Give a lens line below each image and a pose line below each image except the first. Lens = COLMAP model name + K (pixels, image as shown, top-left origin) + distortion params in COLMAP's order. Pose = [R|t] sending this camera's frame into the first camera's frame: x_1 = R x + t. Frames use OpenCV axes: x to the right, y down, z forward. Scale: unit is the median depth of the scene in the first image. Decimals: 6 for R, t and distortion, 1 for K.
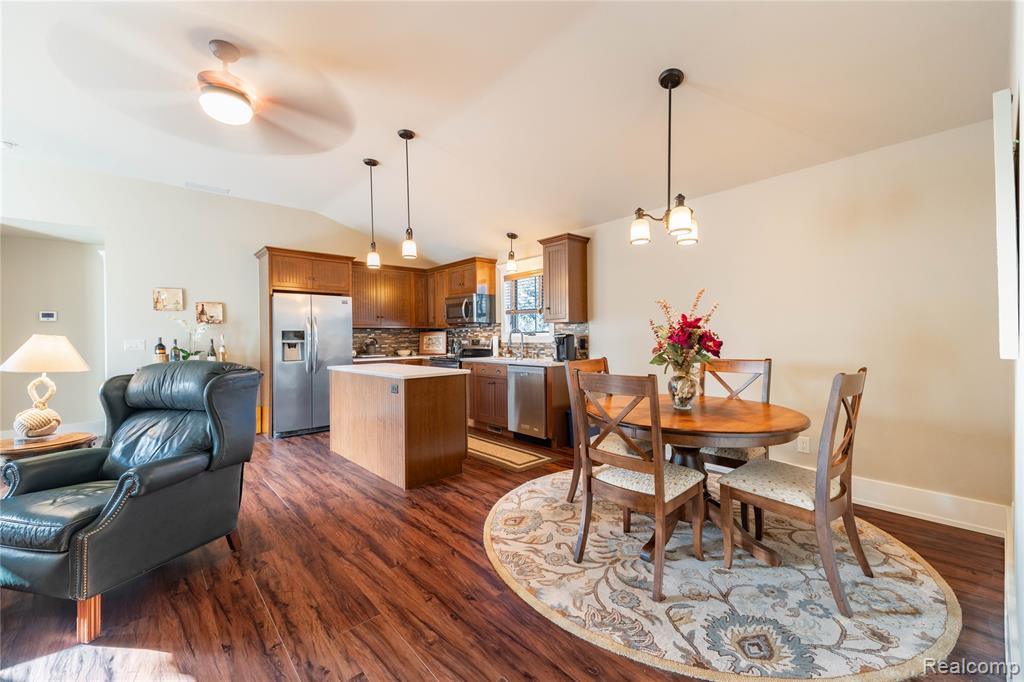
lens RADIAL K [[425.4, 0, 518.1], [0, 425.4, 336.9], [0, 0, 1]] dist [0.034121, -0.000758]
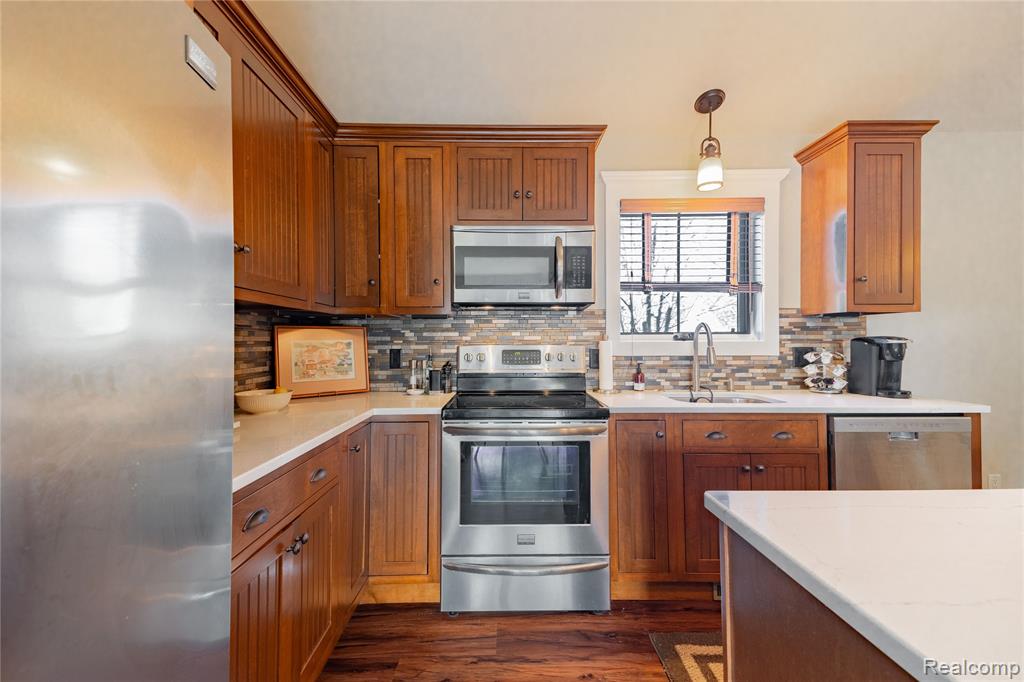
lens RADIAL K [[425.4, 0, 510.9], [0, 425.4, 339.8], [0, 0, 1]] dist [0.034121, -0.000758]
pose [[0.649619, 0.007610, 0.760222, -0.486087], [-0.002781, 0.999967, -0.007633, 0.000724], [-0.760255, 0.002844, 0.649619, 0.919345]]
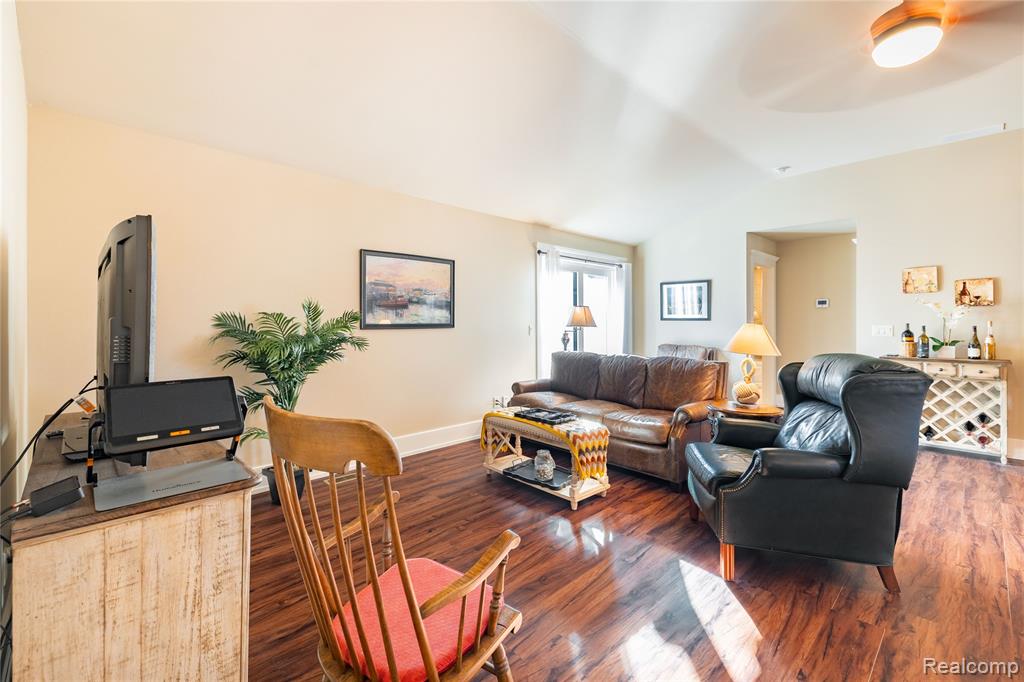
lens RADIAL K [[453.1, 0, 503.9], [0, 453.1, 318.7], [0, 0, 1]] dist [0.017760, -0.002433]
pose [[0.037279, 0.005714, -0.999289, 0.089128], [-0.001267, 0.999983, 0.005670, -0.011827], [0.999304, 0.001055, 0.037286, 0.120195]]
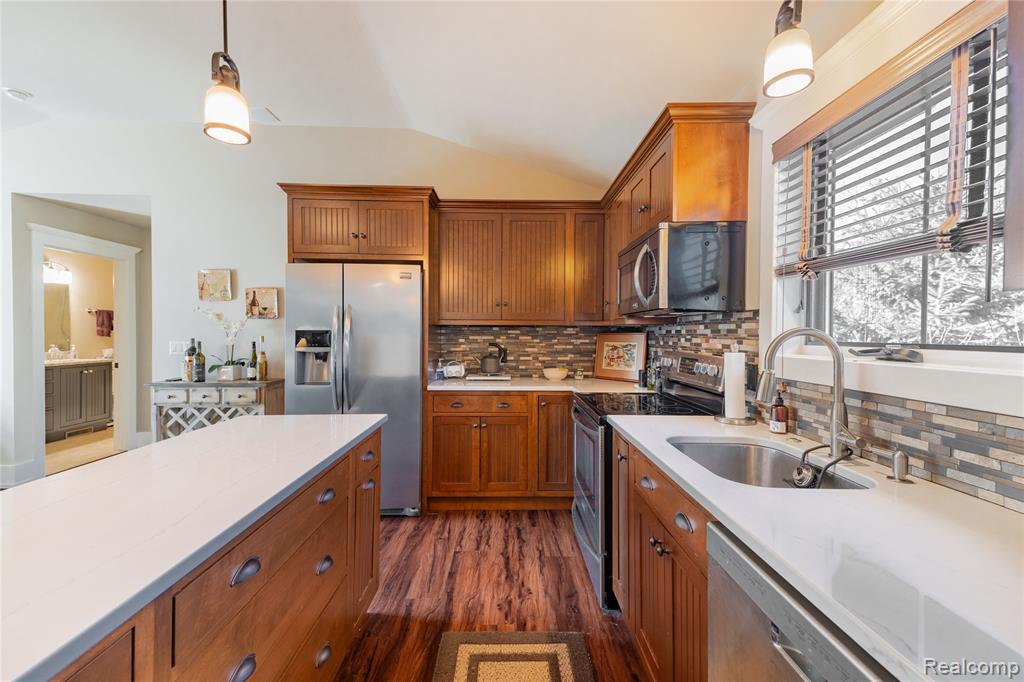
lens RADIAL K [[425.4, 0, 510.5], [0, 425.4, 341.6], [0, 0, 1]] dist [0.034121, -0.000758]
pose [[0.753034, 0.027312, -0.657415, 0.032873], [-0.014354, 0.999582, 0.025086, -0.017415], [0.657825, -0.009454, 0.753111, 0.754647]]
